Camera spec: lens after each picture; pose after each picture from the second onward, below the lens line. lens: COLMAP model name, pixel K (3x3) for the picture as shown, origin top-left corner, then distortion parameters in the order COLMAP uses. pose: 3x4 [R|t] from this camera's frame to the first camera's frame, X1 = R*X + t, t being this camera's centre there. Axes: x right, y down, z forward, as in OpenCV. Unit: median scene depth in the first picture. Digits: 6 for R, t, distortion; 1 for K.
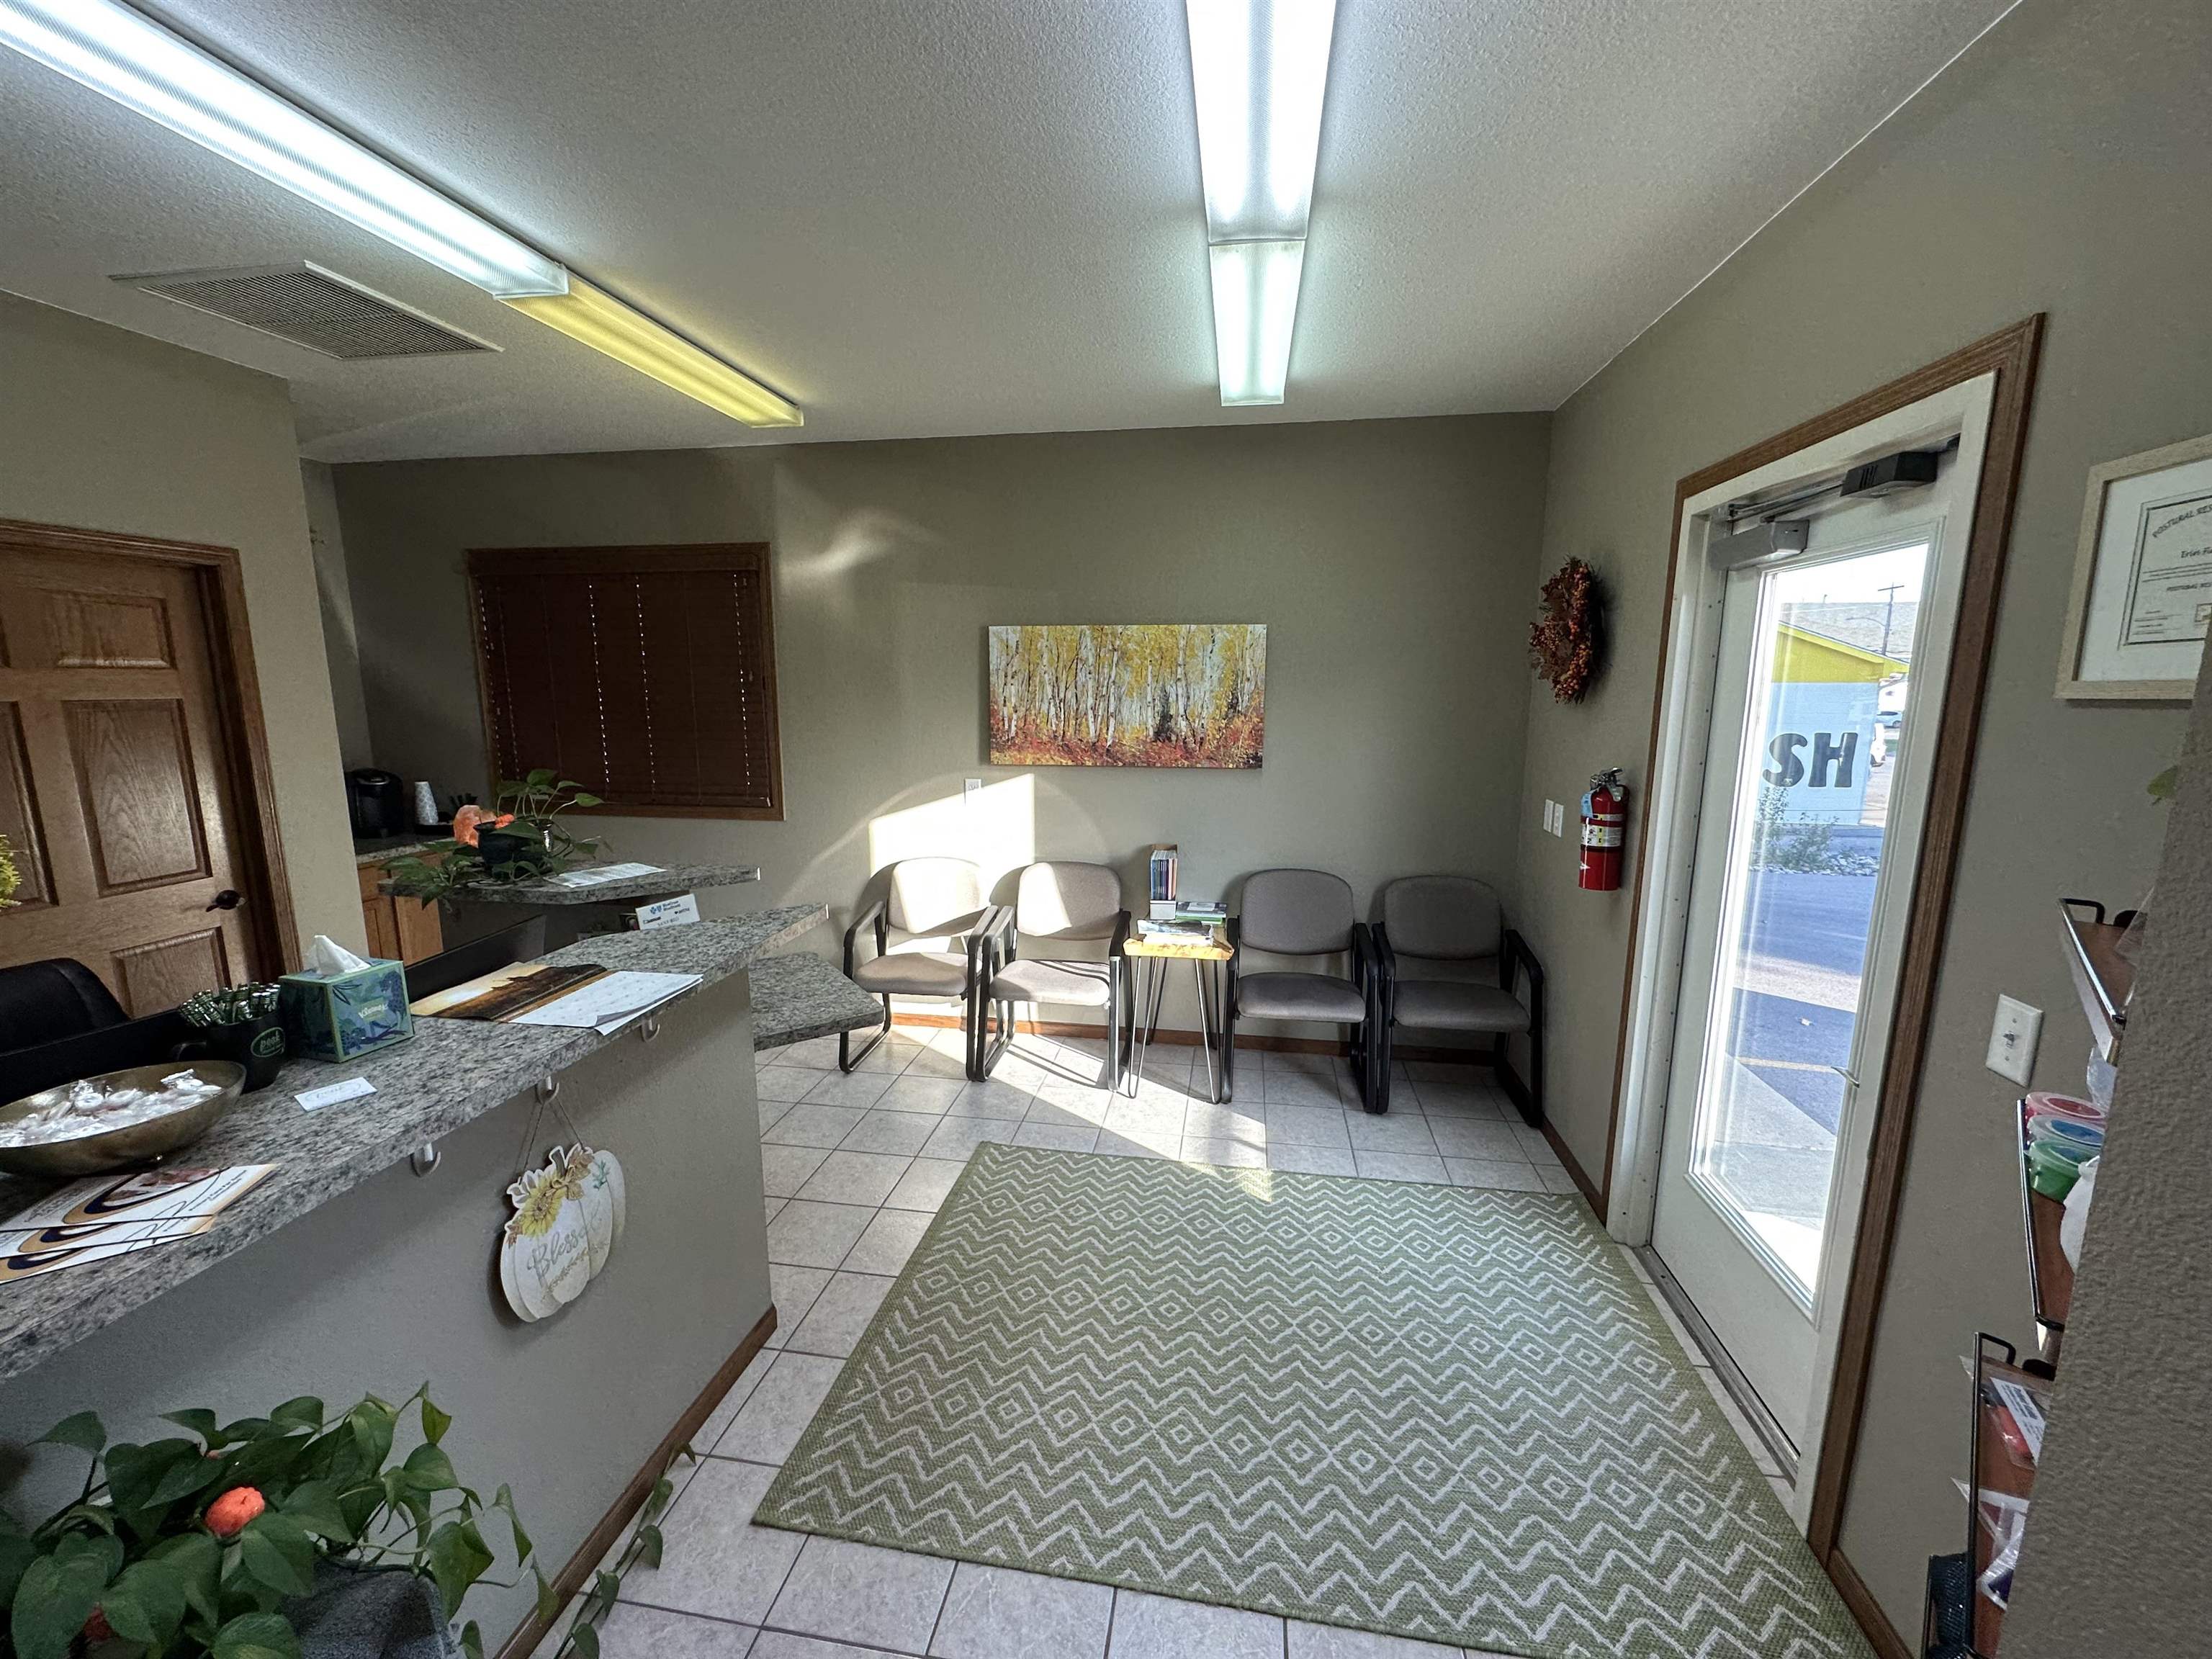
lens RADIAL K [[890.7, 0, 1112.0], [0, 890.7, 833.0], [0, 0, 1]] dist [0.009839, -0.000526]
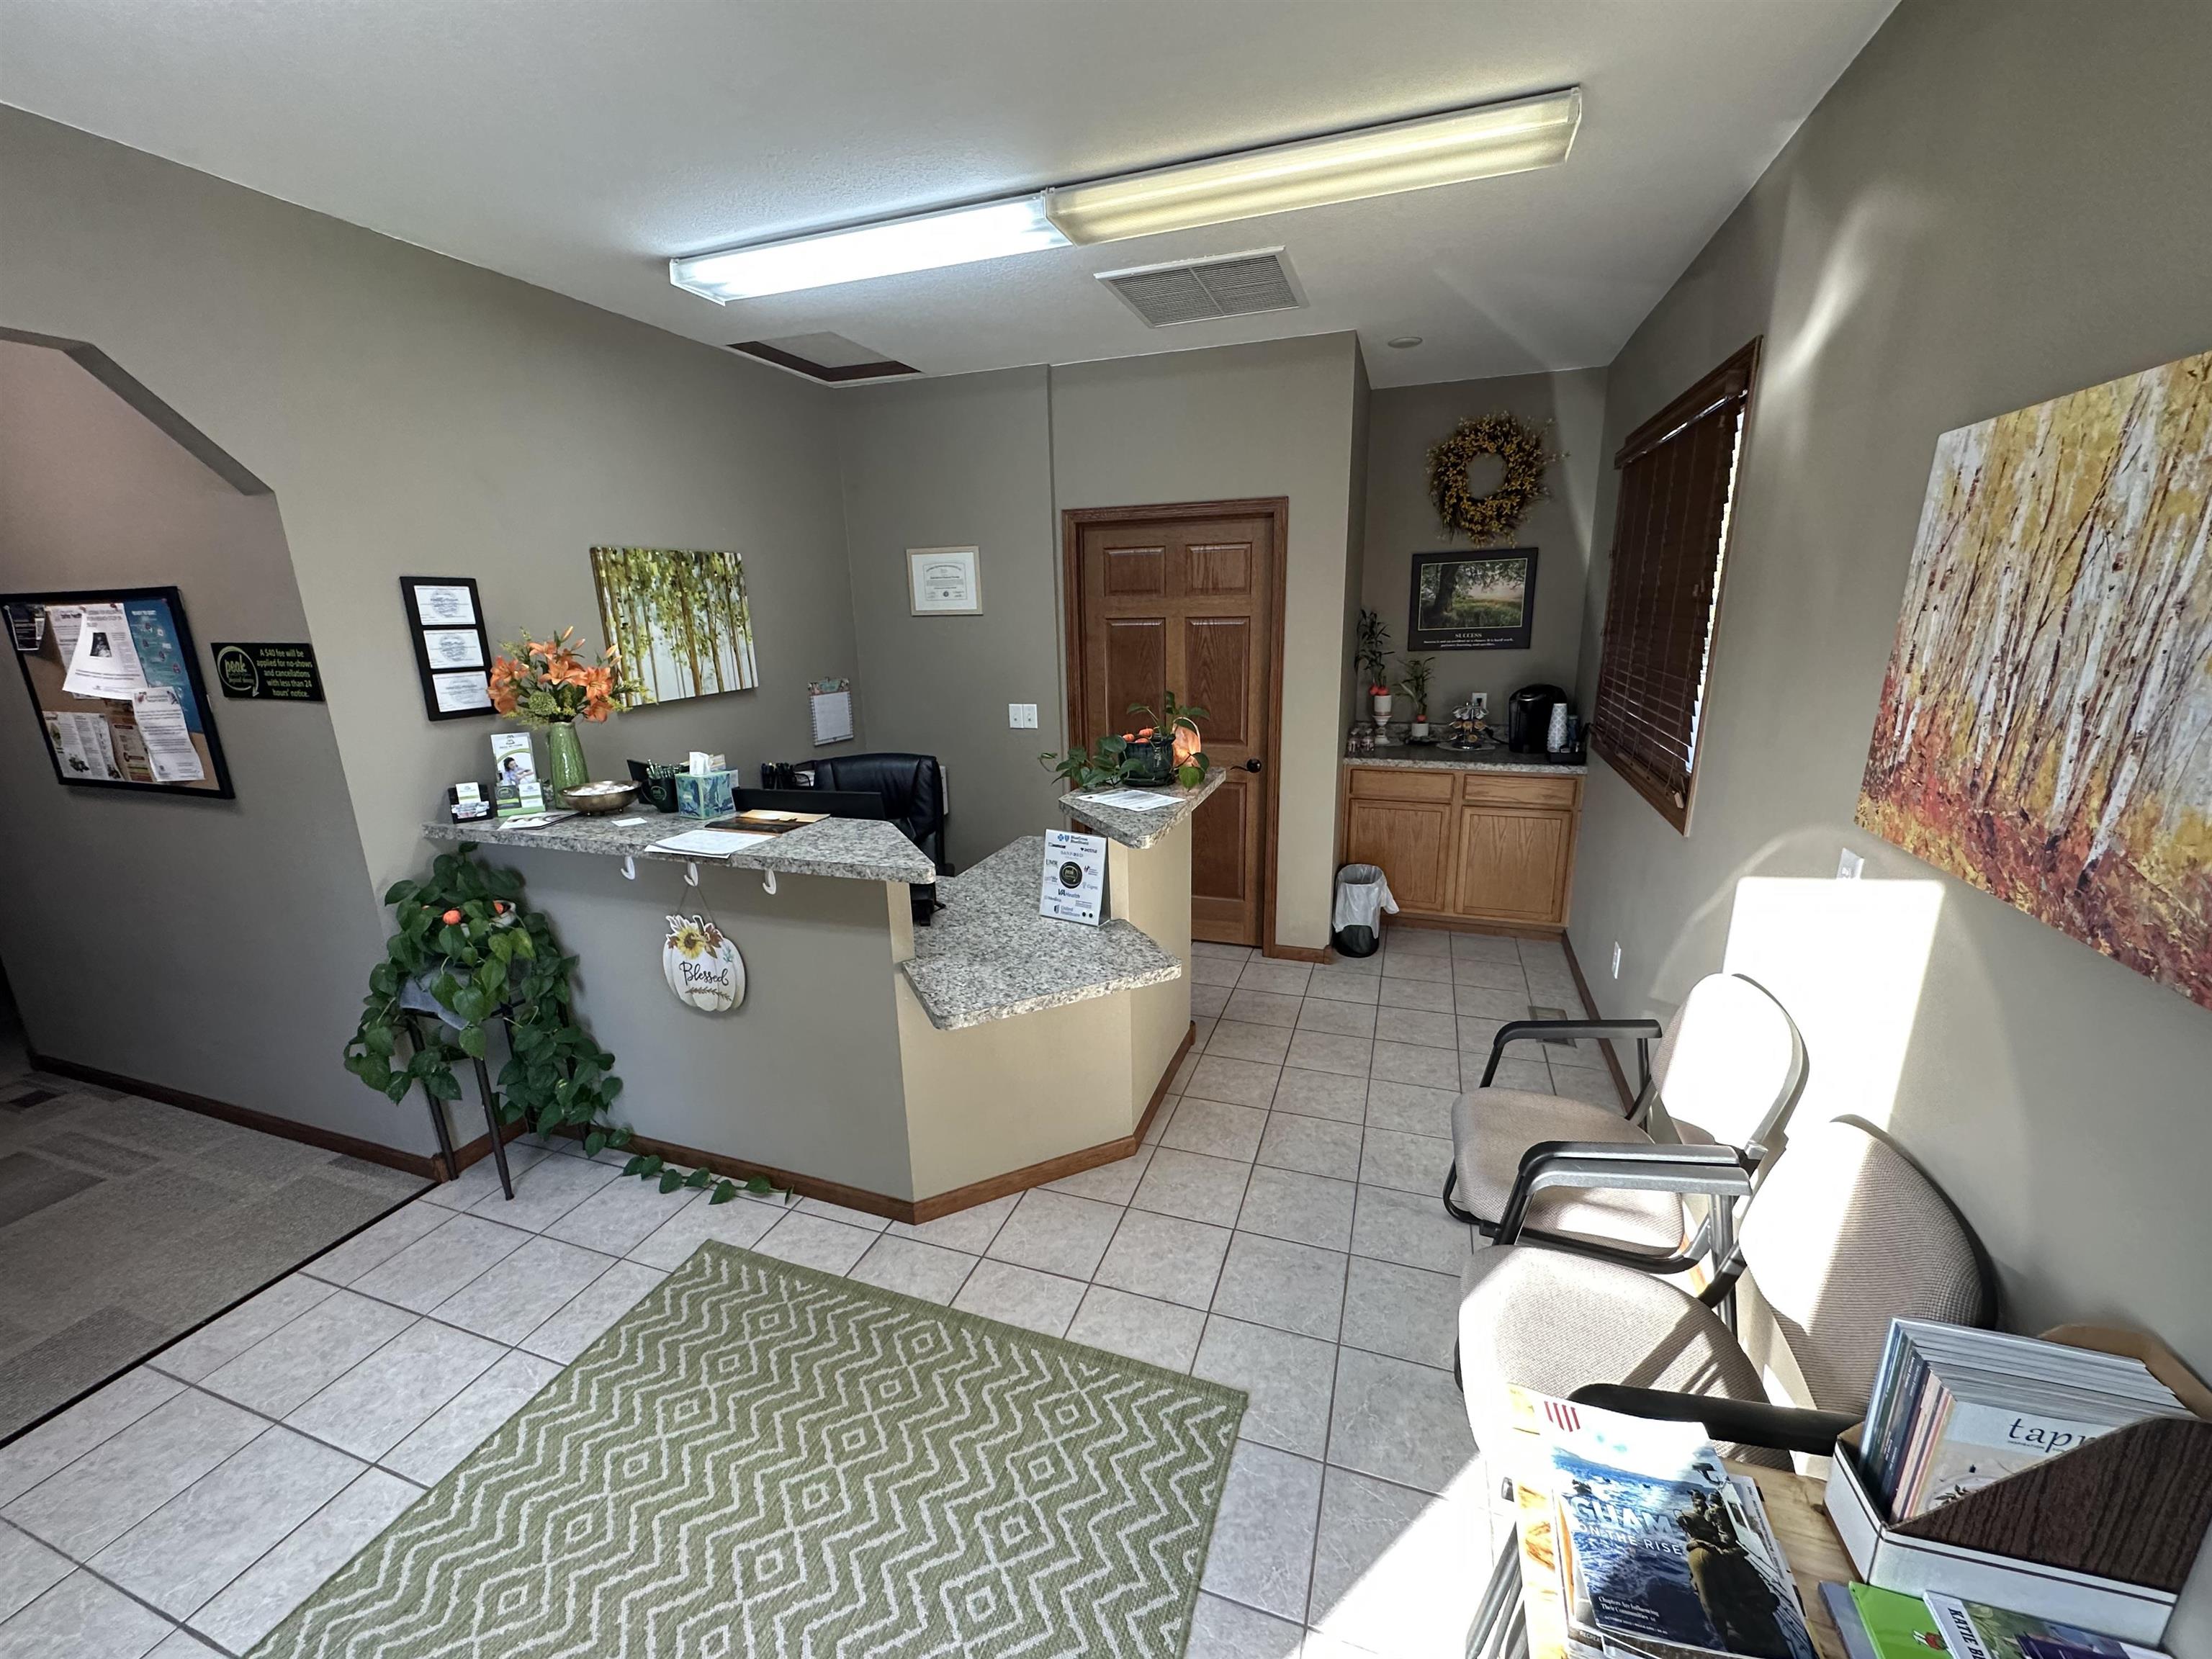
lens RADIAL K [[890.7, 0, 1111.7], [0, 890.7, 833.4], [0, 0, 1]] dist [0.009839, -0.000526]
pose [[-0.188387, 0.252665, -0.949037, 0.468616], [-0.144189, 0.948752, 0.281211, -0.224185], [0.971453, 0.189817, -0.142301, 1.254378]]
